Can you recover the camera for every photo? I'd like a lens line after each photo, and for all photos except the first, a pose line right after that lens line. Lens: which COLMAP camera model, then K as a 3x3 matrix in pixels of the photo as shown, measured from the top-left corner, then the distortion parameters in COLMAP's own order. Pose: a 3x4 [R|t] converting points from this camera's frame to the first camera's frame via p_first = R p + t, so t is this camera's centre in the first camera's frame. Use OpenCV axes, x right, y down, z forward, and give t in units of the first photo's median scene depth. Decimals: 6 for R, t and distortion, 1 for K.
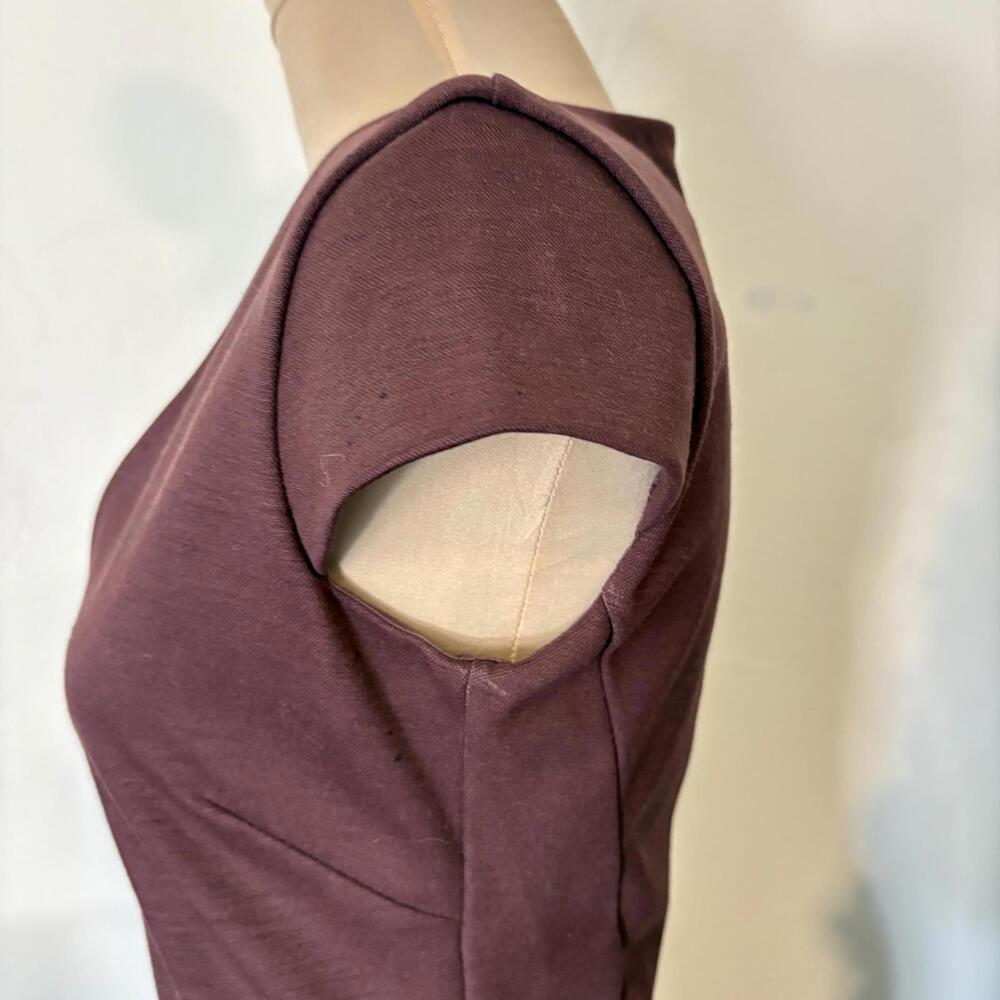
lens RADIAL K [[1152.8, 0, 500.0], [0, 1152.8, 500.0], [0, 0, 1]] dist [0.017331, -0.007141]
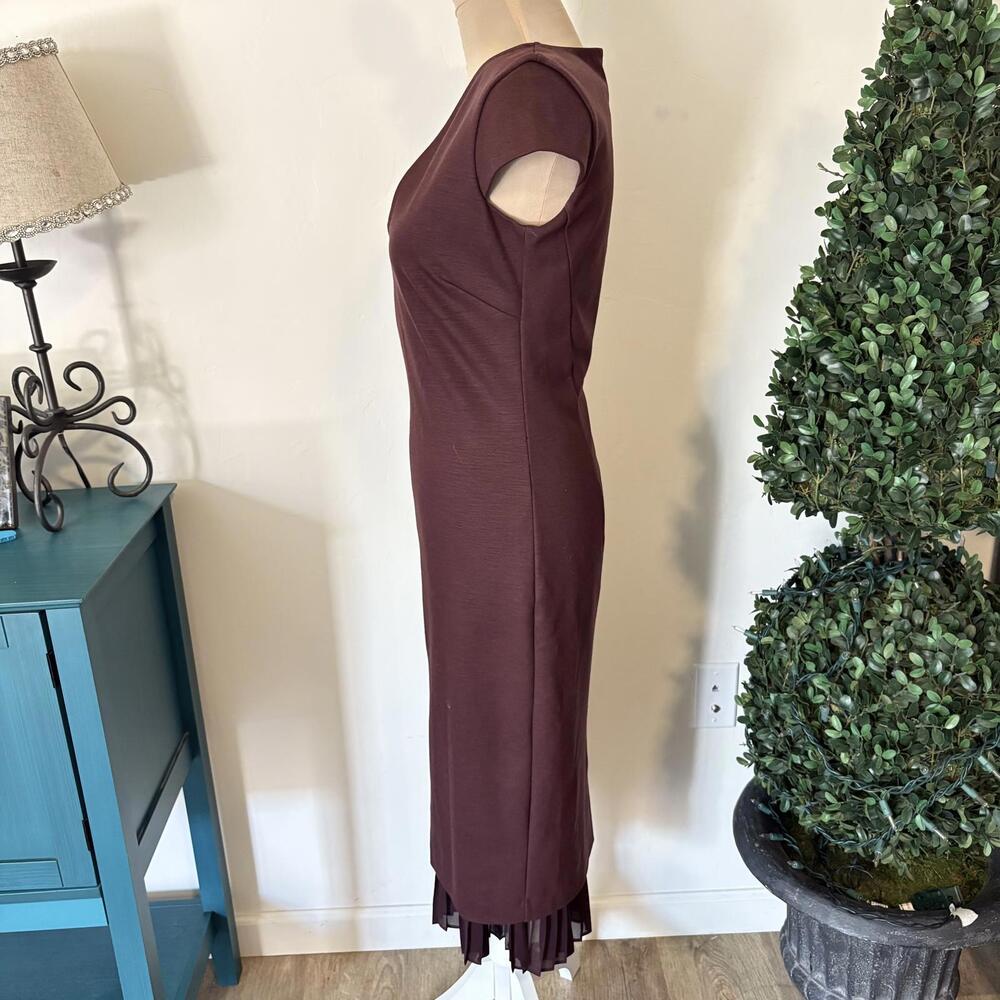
lens RADIAL K [[1152.8, 0, 500.0], [0, 1152.8, 500.0], [0, 0, 1]] dist [0.017331, -0.007141]
pose [[0.999497, 0.019600, -0.024934, -0.003519], [-0.015603, 0.988342, 0.151449, 0.422873], [0.027612, -0.150984, 0.988151, -2.513778]]
